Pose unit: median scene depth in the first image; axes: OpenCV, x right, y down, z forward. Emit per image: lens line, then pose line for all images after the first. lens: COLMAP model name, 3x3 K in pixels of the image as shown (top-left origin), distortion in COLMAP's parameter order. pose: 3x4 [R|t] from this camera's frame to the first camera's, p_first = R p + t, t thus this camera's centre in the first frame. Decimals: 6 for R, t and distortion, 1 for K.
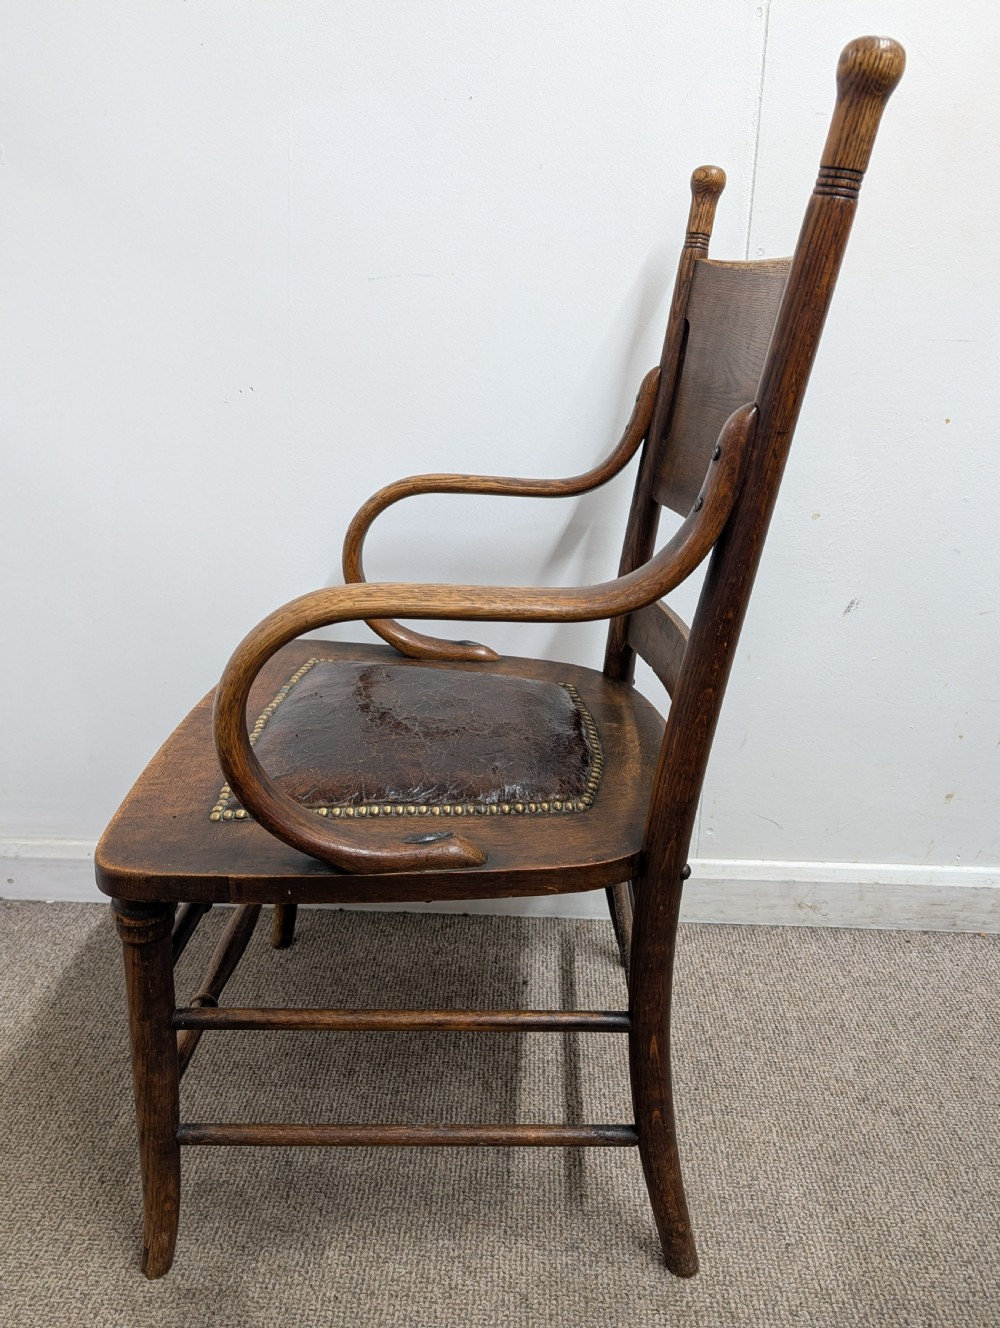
lens RADIAL K [[980.5, 0, 477.2], [0, 980.5, 681.3], [0, 0, 1]] dist [0.002281, -0.013327]
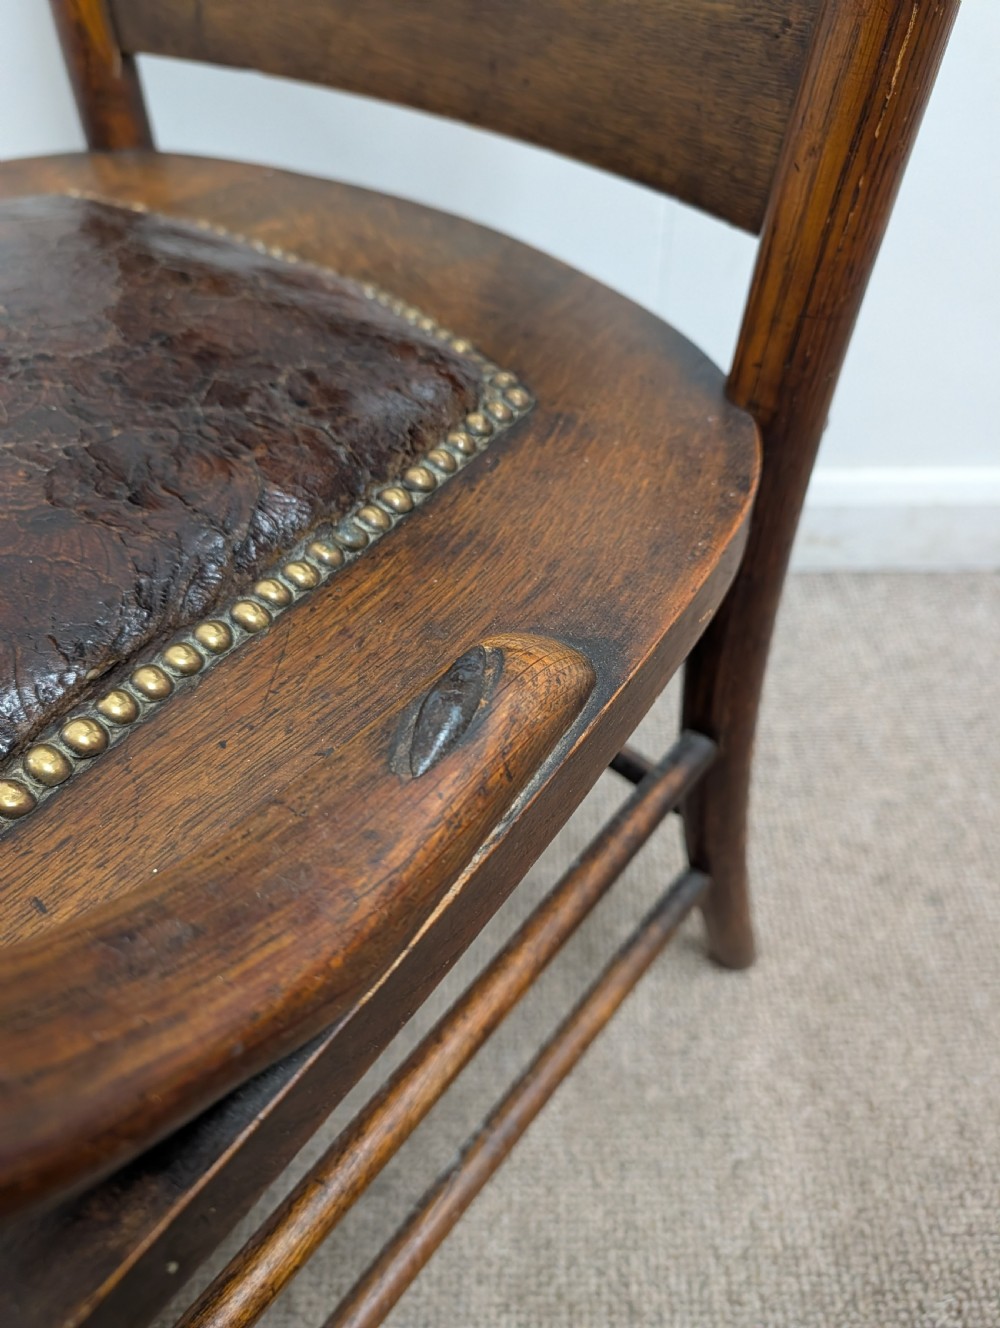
lens RADIAL K [[980.5, 0, 511.9], [0, 980.5, 670.4], [0, 0, 1]] dist [0.002281, -0.013327]
pose [[0.998864, -0.047185, 0.006643, 0.184670], [0.039623, 0.899925, 0.434241, 0.032186], [-0.026468, -0.433485, 0.900772, 0.577193]]
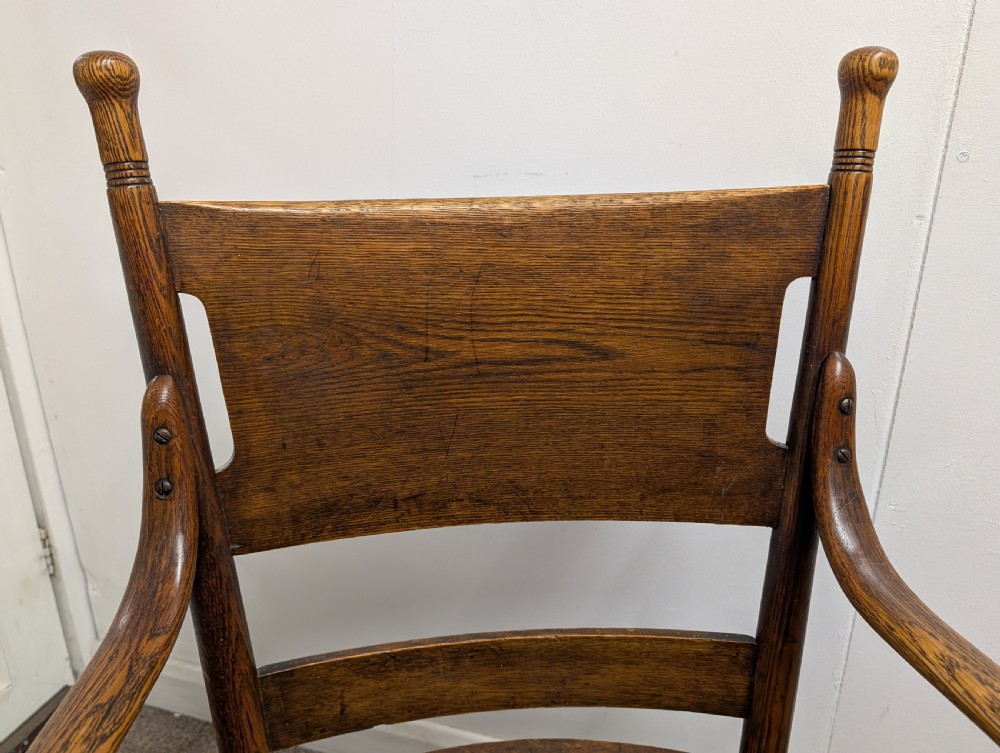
lens RADIAL K [[738.3, 0, 496.0], [0, 738.3, 360.4], [0, 0, 1]] dist [0.002281, -0.013327]
pose [[0.647224, -0.257687, 0.717425, -0.228883], [0.271004, 0.957431, 0.099407, -0.358702], [-0.712501, 0.130086, 0.689507, 0.608503]]
